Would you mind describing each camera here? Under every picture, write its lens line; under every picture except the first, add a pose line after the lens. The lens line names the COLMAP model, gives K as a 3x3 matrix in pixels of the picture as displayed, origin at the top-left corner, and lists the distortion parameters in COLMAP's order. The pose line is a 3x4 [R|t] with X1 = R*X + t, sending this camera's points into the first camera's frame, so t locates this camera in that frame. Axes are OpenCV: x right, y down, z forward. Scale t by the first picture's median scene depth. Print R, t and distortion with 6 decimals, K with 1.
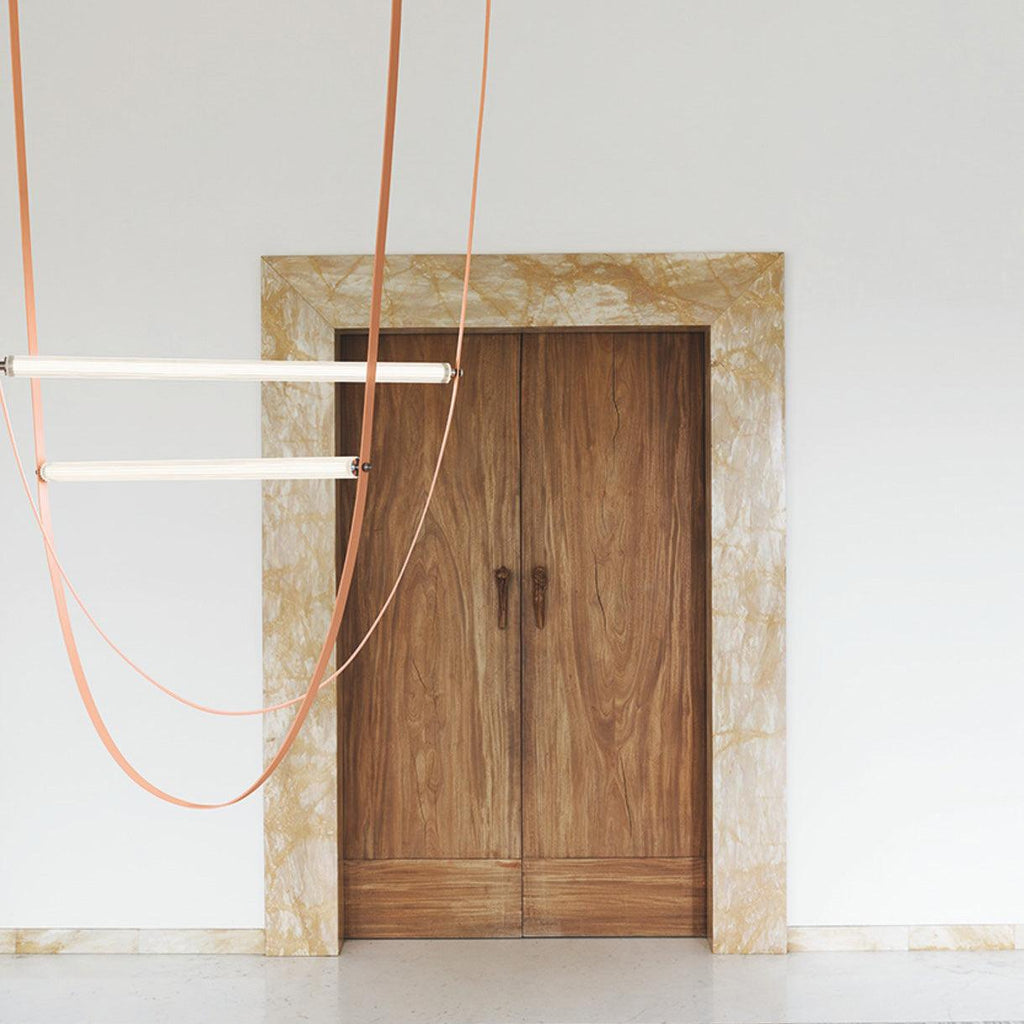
lens RADIAL K [[3404.5, 0, 512.0], [0, 3404.5, 512.0], [0, 0, 1]] dist [0.267390, -0.946373]
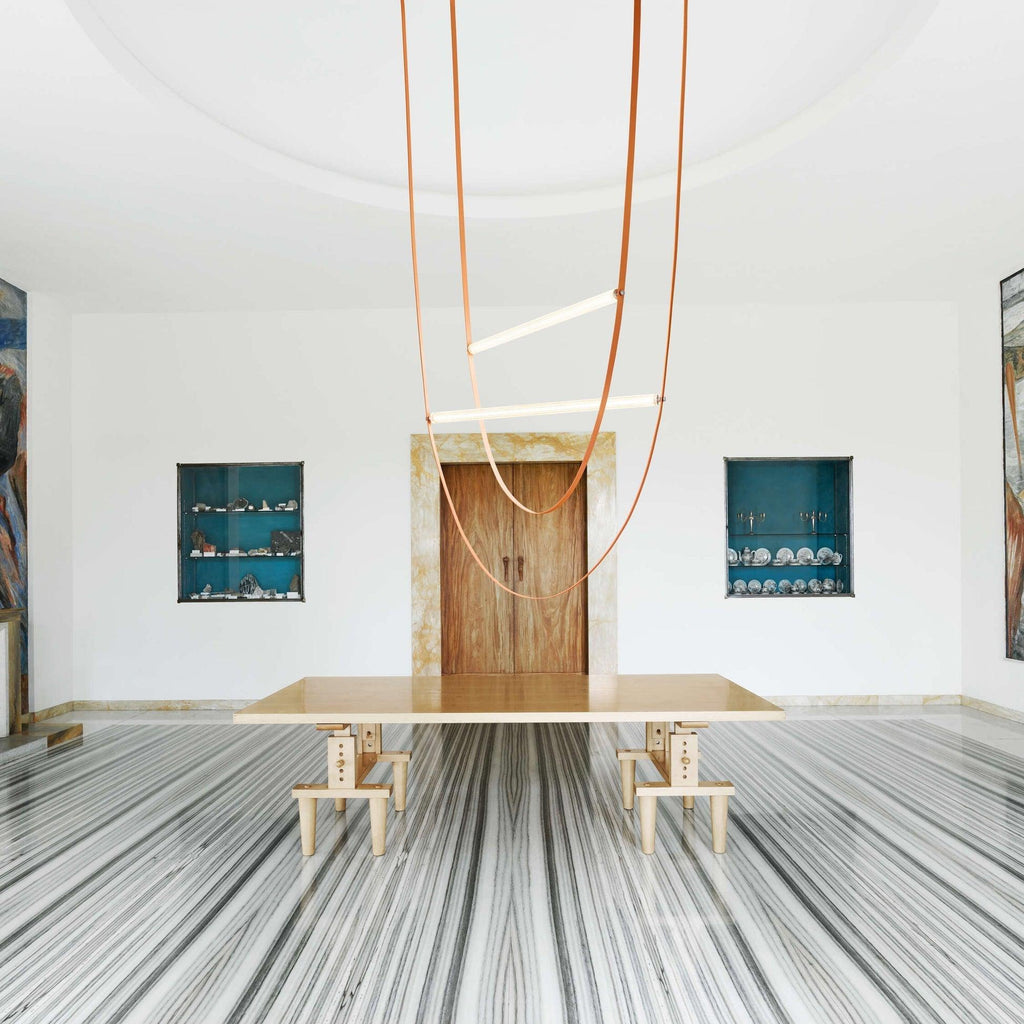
lens RADIAL K [[2717.7, 0, 512.0], [0, 2717.7, 512.0], [0, 0, 1]] dist [0.128829, 0.315845]
pose [[0.999768, -0.003674, -0.021242, 0.044462], [0.002826, 0.999203, -0.039813, 0.063320], [0.021372, 0.039744, 0.998981, -1.011031]]
